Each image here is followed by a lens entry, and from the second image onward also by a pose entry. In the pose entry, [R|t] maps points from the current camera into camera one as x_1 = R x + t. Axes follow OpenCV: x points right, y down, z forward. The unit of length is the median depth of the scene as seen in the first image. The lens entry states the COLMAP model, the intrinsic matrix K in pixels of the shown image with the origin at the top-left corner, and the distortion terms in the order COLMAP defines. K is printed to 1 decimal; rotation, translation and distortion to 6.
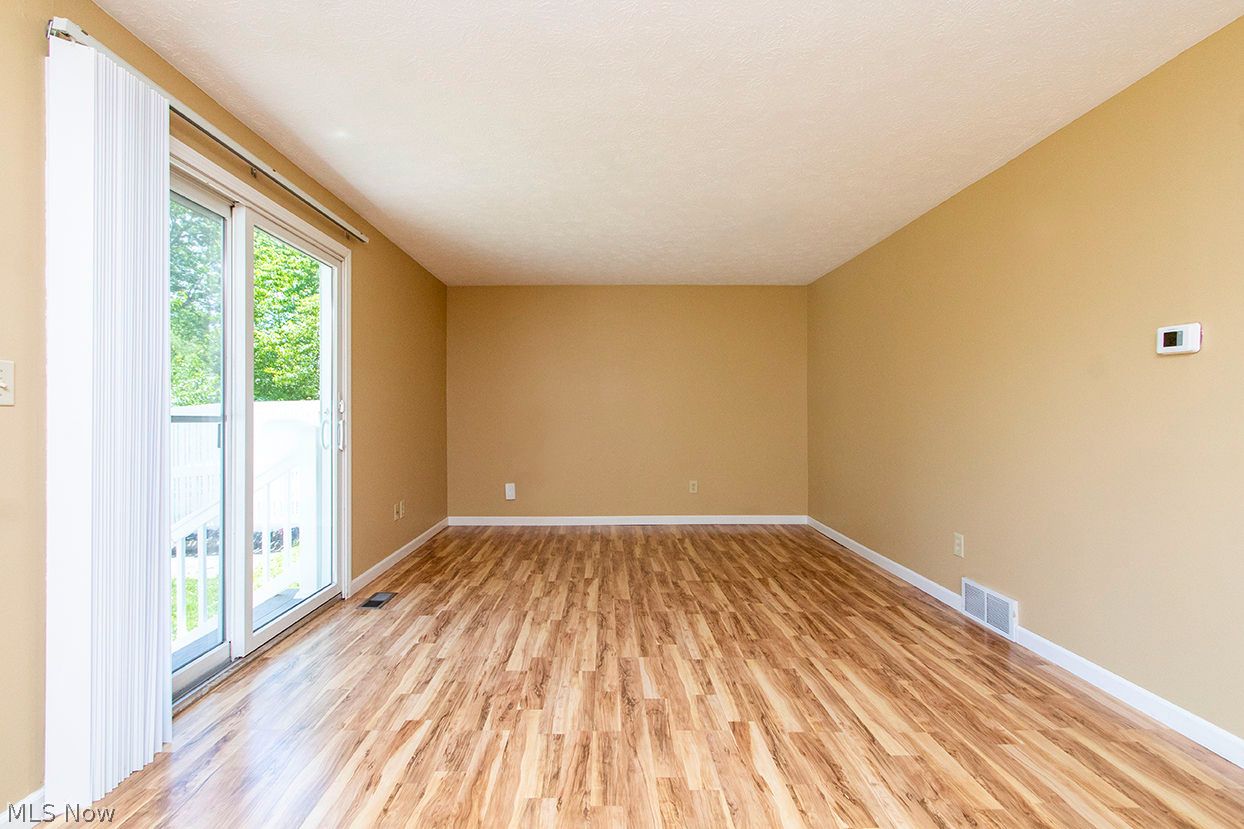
lens RADIAL K [[582.5, 0, 614.5], [0, 582.5, 409.8], [0, 0, 1]] dist [0.003765, 0.000131]
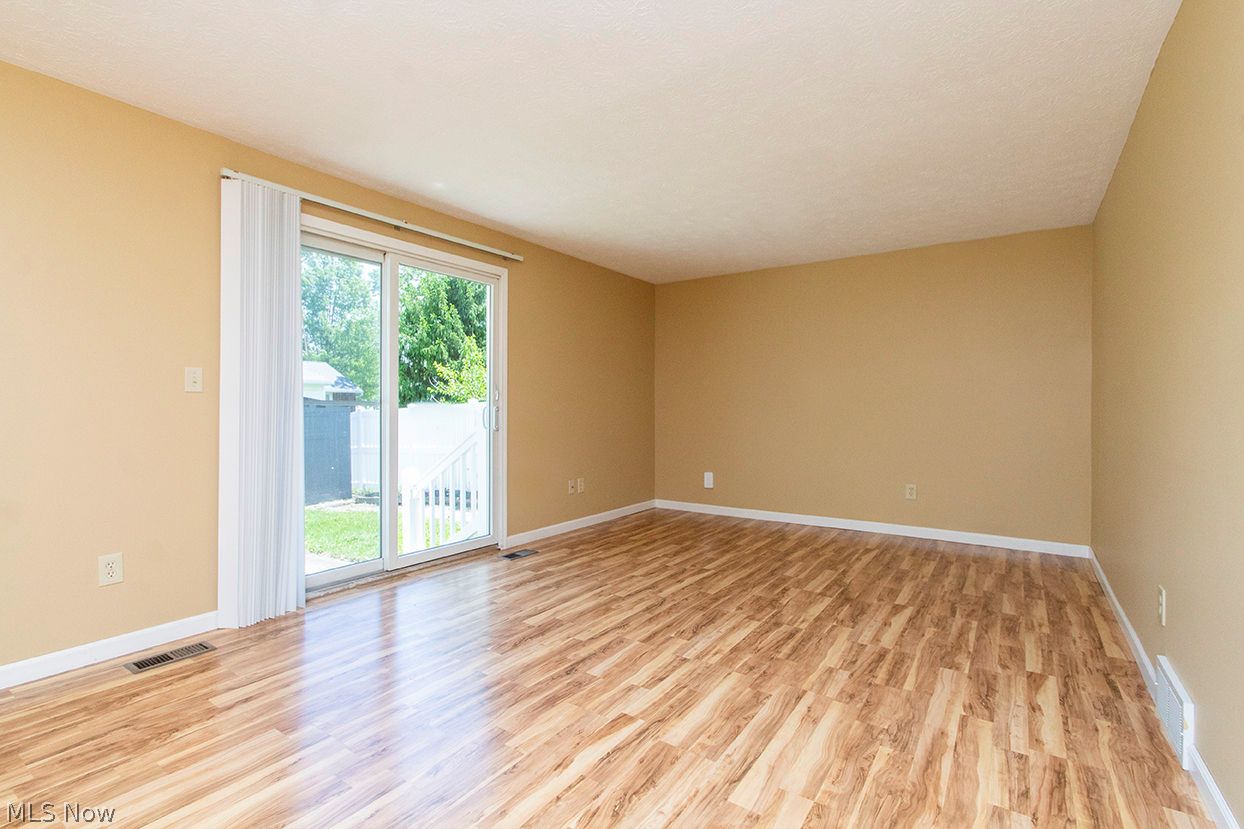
lens RADIAL K [[582.5, 0, 608.4], [0, 582.5, 418.2], [0, 0, 1]] dist [0.003765, 0.000131]
pose [[0.808922, 0.015225, -0.587719, 0.513393], [0.000358, 0.999652, 0.026388, 0.009151], [0.587916, -0.021556, 0.808635, 0.140015]]
